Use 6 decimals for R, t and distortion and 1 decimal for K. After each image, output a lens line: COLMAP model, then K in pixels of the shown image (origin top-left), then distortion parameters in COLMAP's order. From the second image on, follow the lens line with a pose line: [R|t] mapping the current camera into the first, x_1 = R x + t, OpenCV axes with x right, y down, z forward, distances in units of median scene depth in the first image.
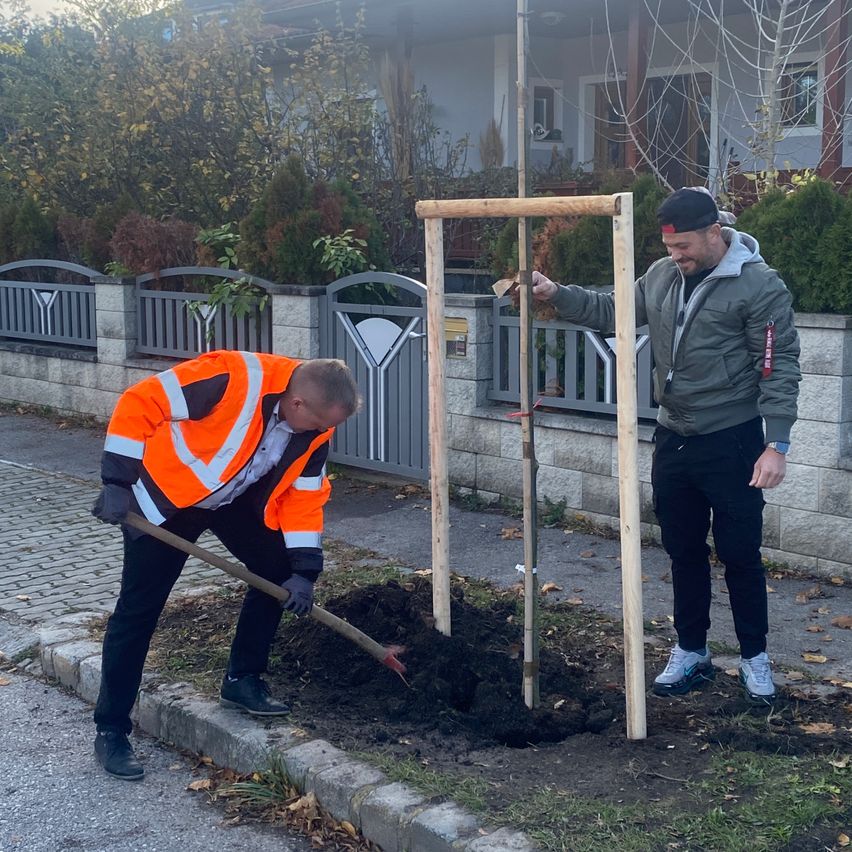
lens RADIAL K [[1435.2, 0, 417.9], [0, 1435.2, 429.9], [0, 0, 1]] dist [0.079485, 0.000000]
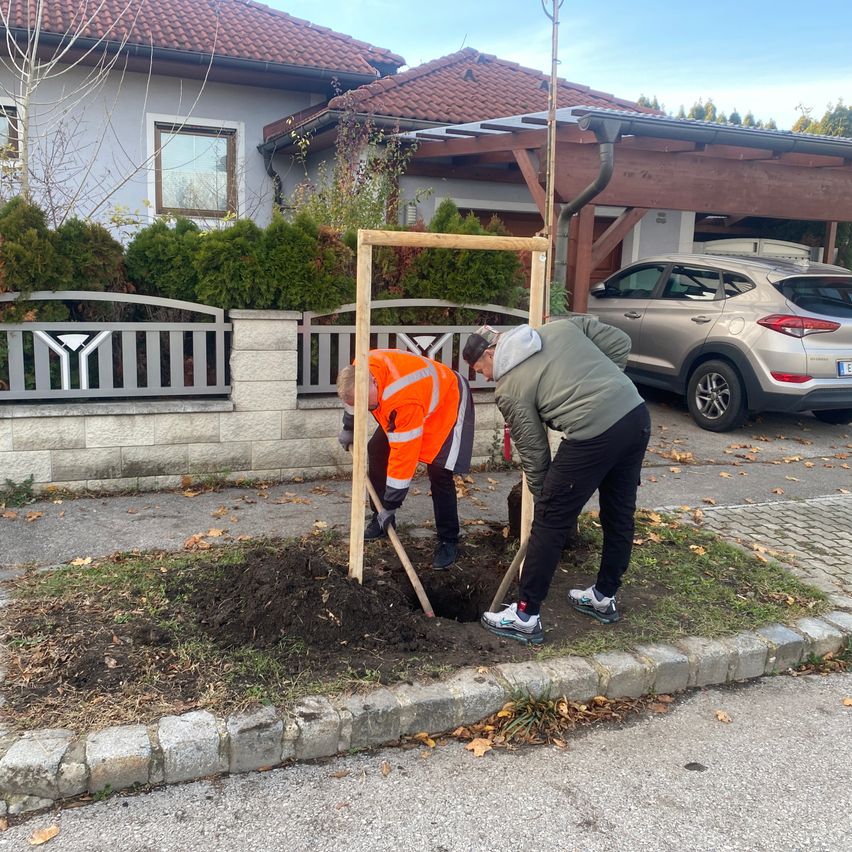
lens RADIAL K [[880.3, 0, 418.3], [0, 880.3, 423.0], [0, 0, 1]] dist [0.036463, 0.000000]
pose [[0.318410, -0.168309, 0.932892, -0.547216], [0.092665, 0.984925, 0.146069, -0.083851], [-0.943413, 0.039936, 0.329207, 0.551854]]
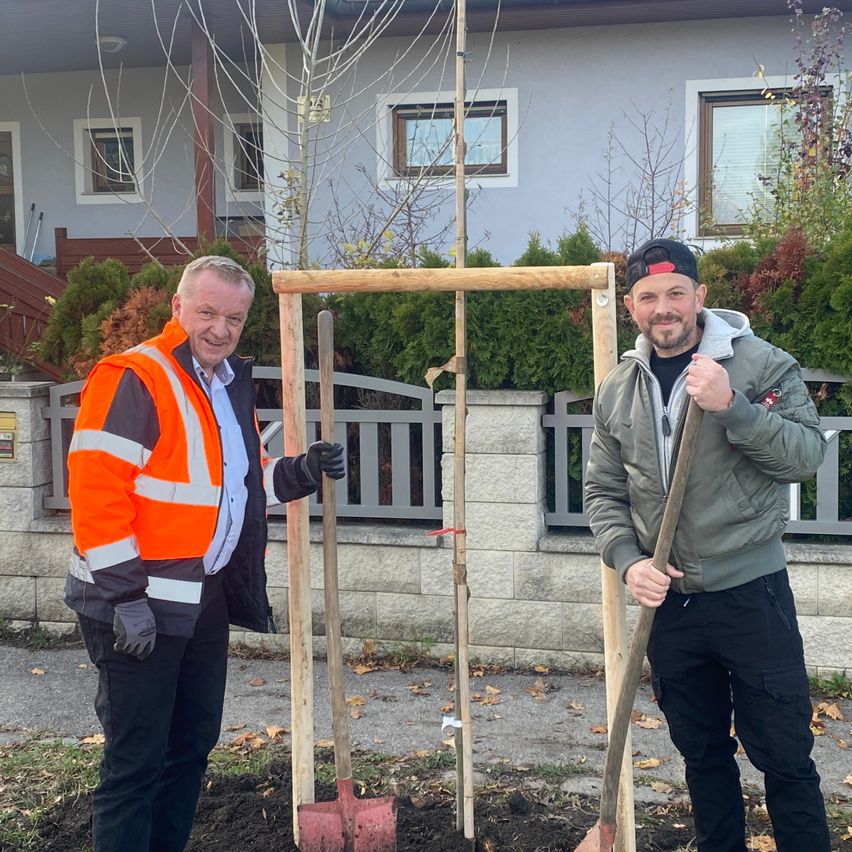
lens RADIAL K [[1435.2, 0, 429.4], [0, 1435.2, 426.3], [0, 0, 1]] dist [0.079485, 0.000000]
pose [[0.830451, -0.059134, 0.553944, -0.281859], [0.085801, 0.996063, -0.022300, -0.039358], [-0.550444, 0.066048, 0.832255, 0.240772]]
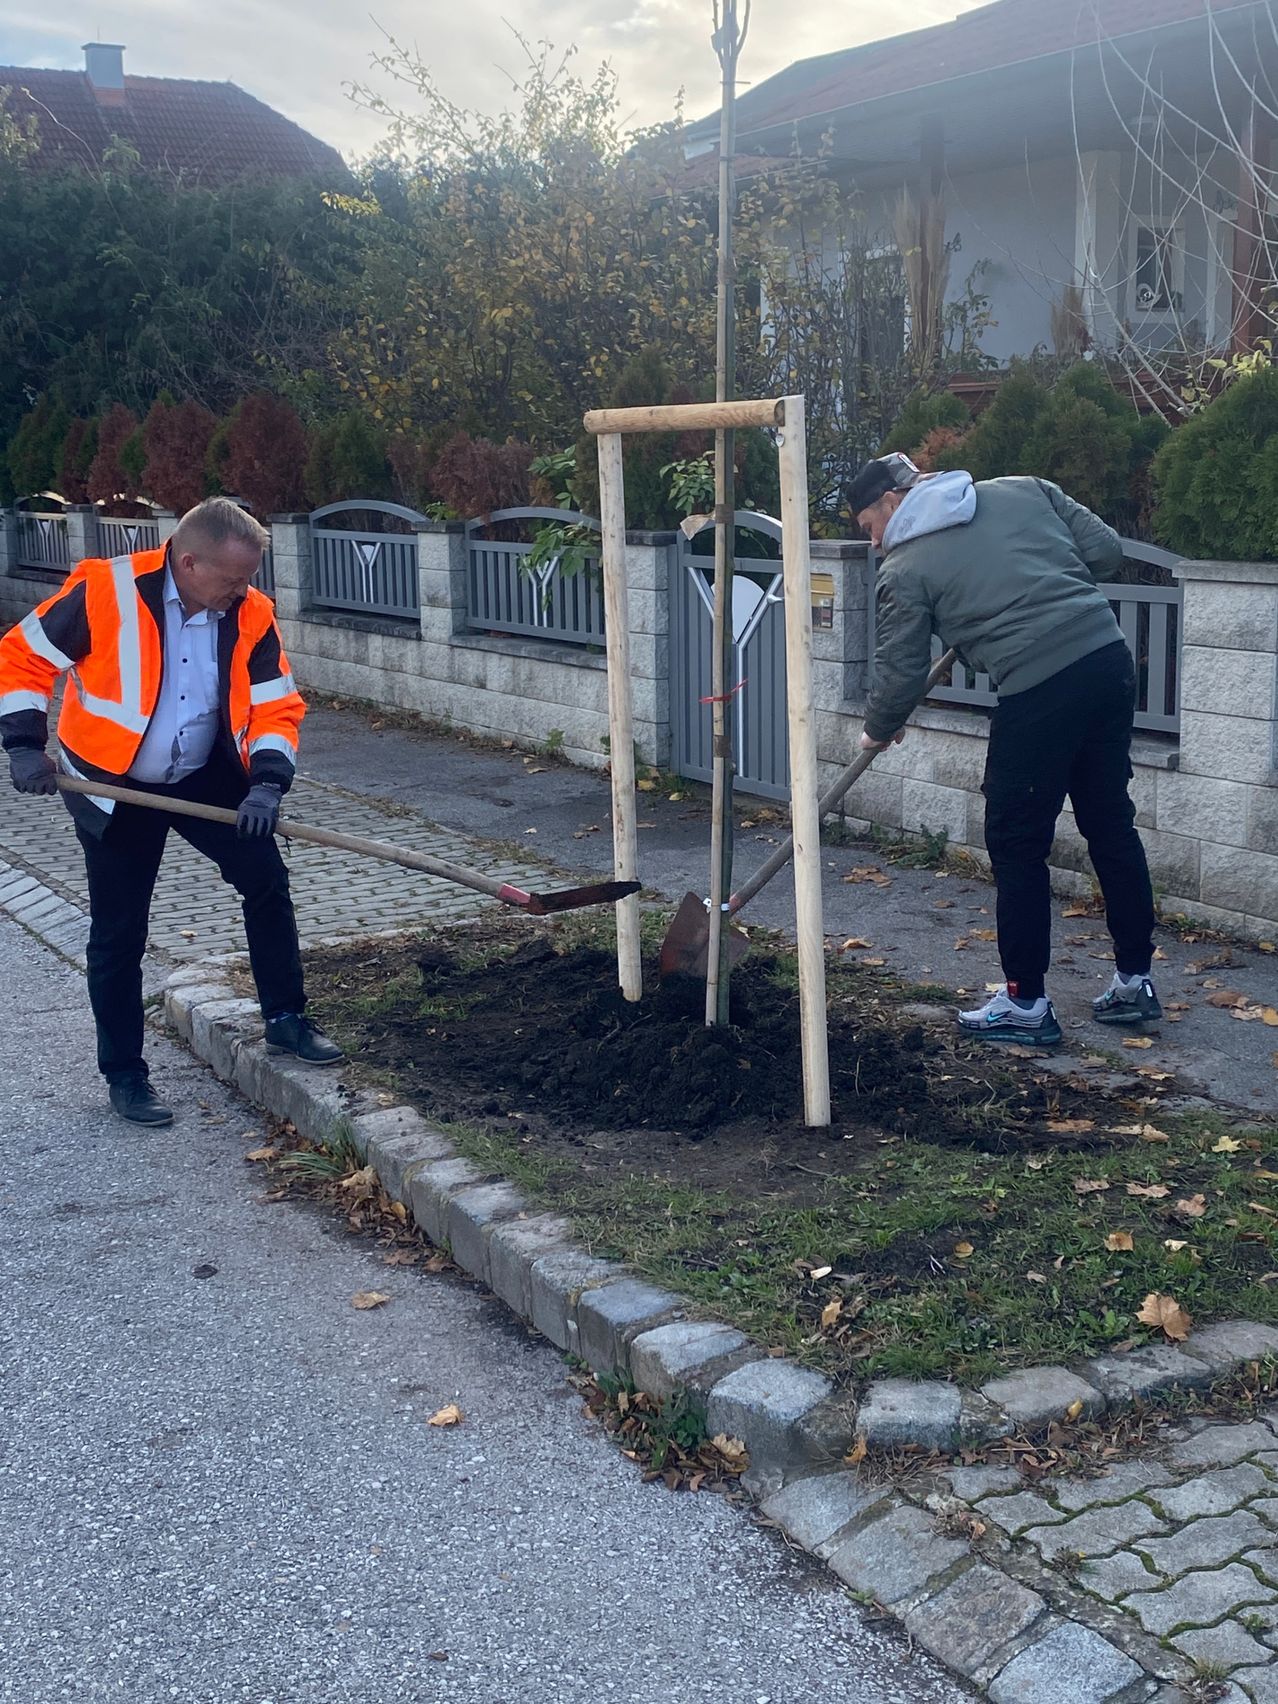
lens RADIAL K [[2098.5, 0, 640.6], [0, 2098.5, 853.8], [0, 0, 1]] dist [0.112036, 0.000000]
pose [[0.979206, 0.024832, -0.201342, 0.196221], [-0.015003, 0.998627, 0.050197, 0.012293], [0.202312, -0.046132, 0.978234, -0.062747]]
